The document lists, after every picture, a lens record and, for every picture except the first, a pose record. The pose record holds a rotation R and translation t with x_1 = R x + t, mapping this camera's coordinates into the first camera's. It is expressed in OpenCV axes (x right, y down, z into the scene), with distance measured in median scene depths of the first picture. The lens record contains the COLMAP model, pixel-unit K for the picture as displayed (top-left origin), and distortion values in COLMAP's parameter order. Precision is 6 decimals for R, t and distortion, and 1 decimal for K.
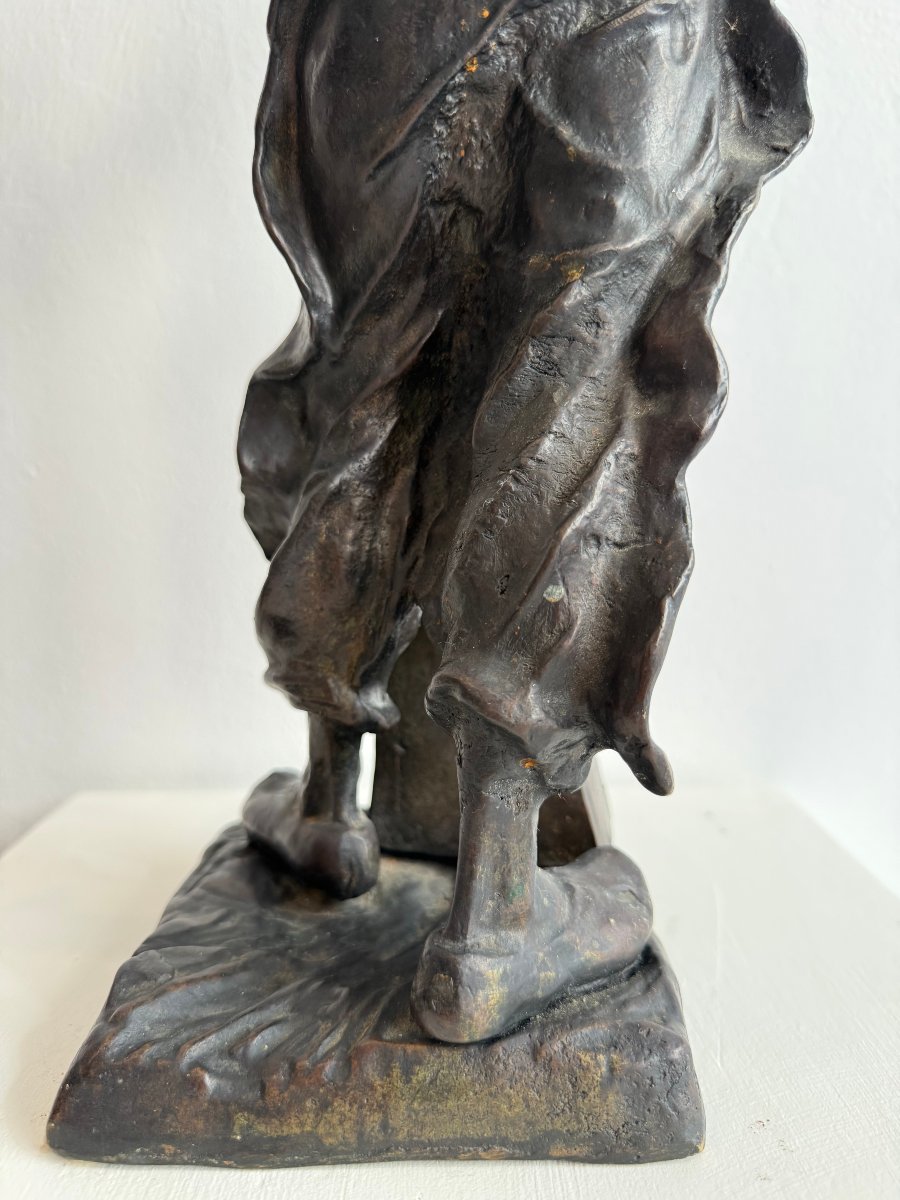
lens RADIAL K [[873.1, 0, 450.0], [0, 873.1, 600.0], [0, 0, 1]] dist [-0.024346, -0.006637]
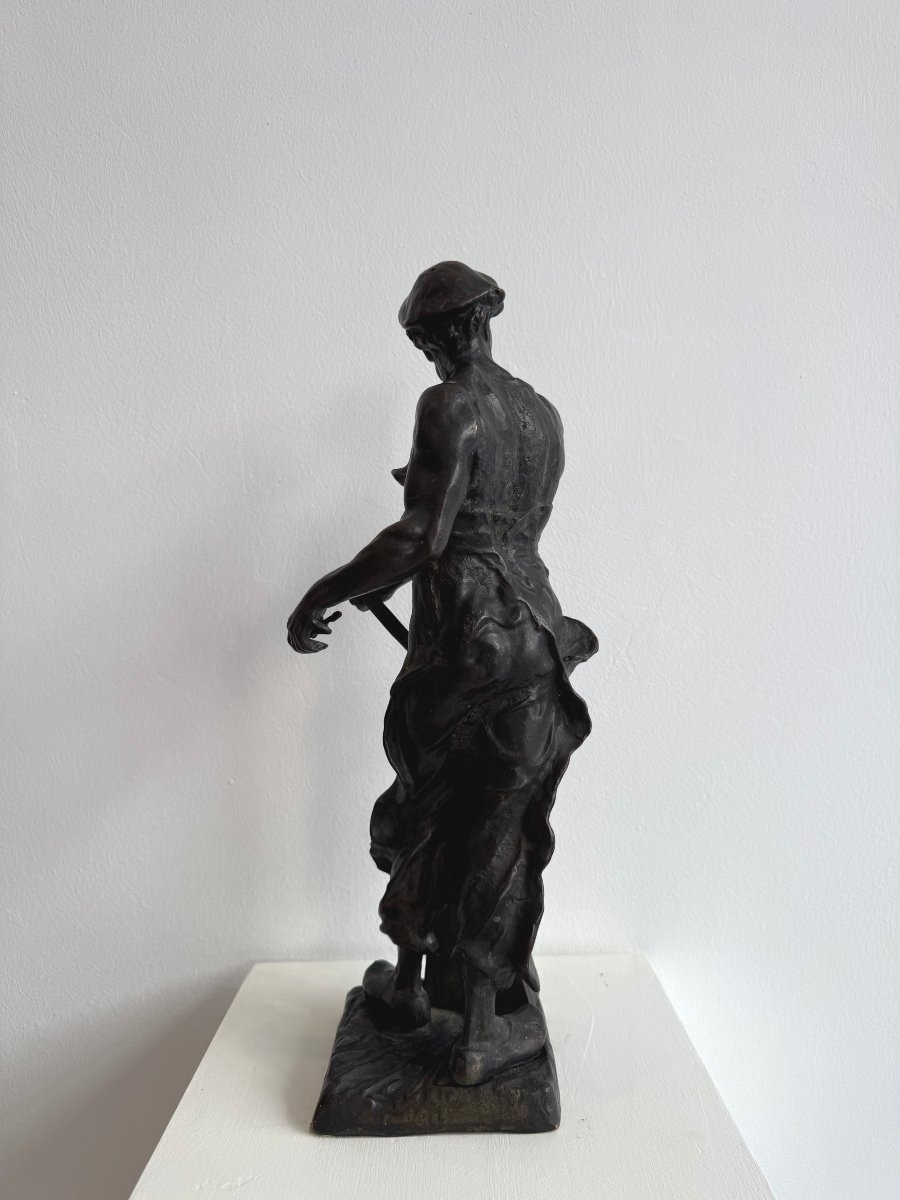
lens RADIAL K [[837.7, 0, 450.0], [0, 837.7, 600.0], [0, 0, 1]] dist [0.052446, -0.091402]
pose [[0.999906, -0.013584, -0.001966, -0.014094], [0.013275, 0.993519, -0.112885, -0.691611], [0.003487, 0.112848, 0.993606, -1.766688]]
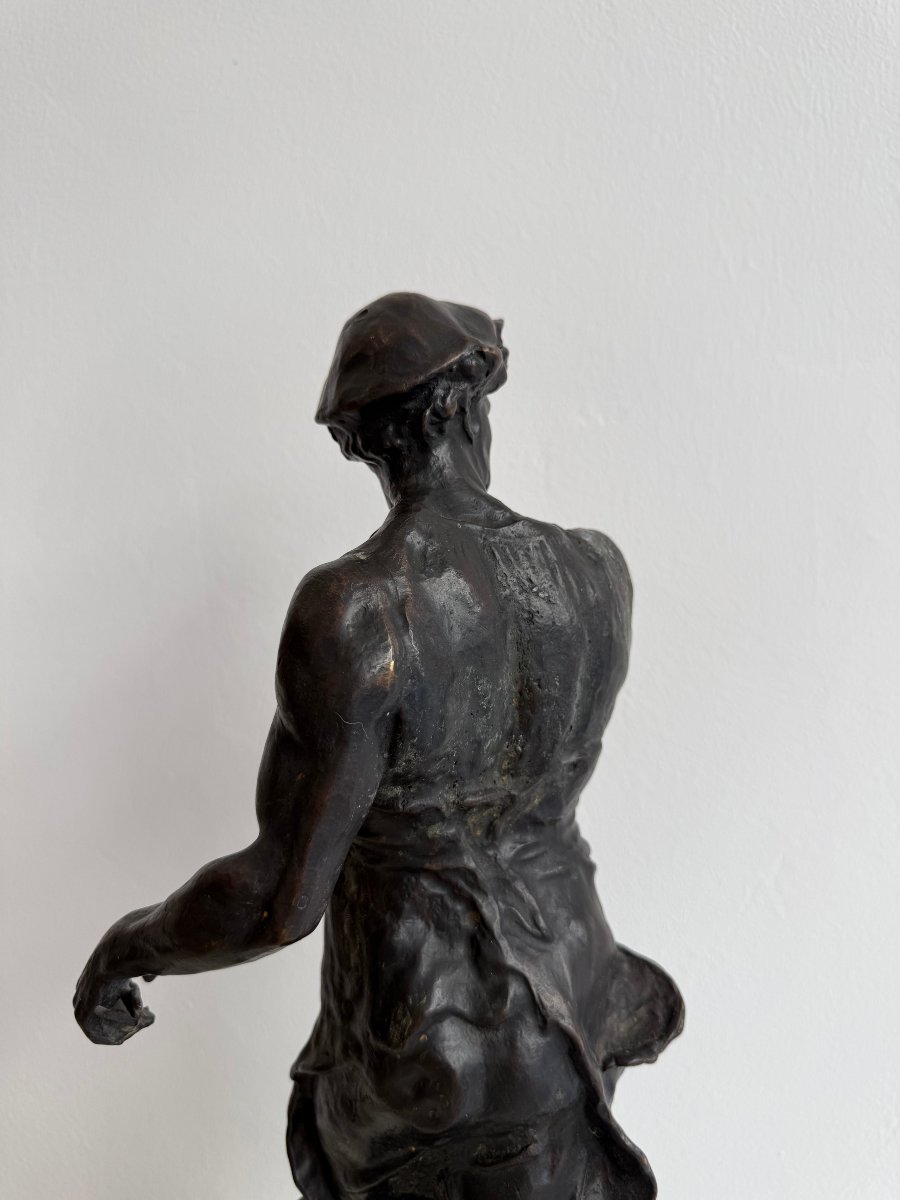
lens RADIAL K [[875.4, 0, 450.0], [0, 875.4, 600.0], [0, 0, 1]] dist [-0.000735, -0.002863]
pose [[0.978071, 0.009827, -0.208042, 0.398807], [-0.025137, 0.997154, -0.071075, -1.483009], [0.206751, 0.074746, 0.975534, -0.550572]]
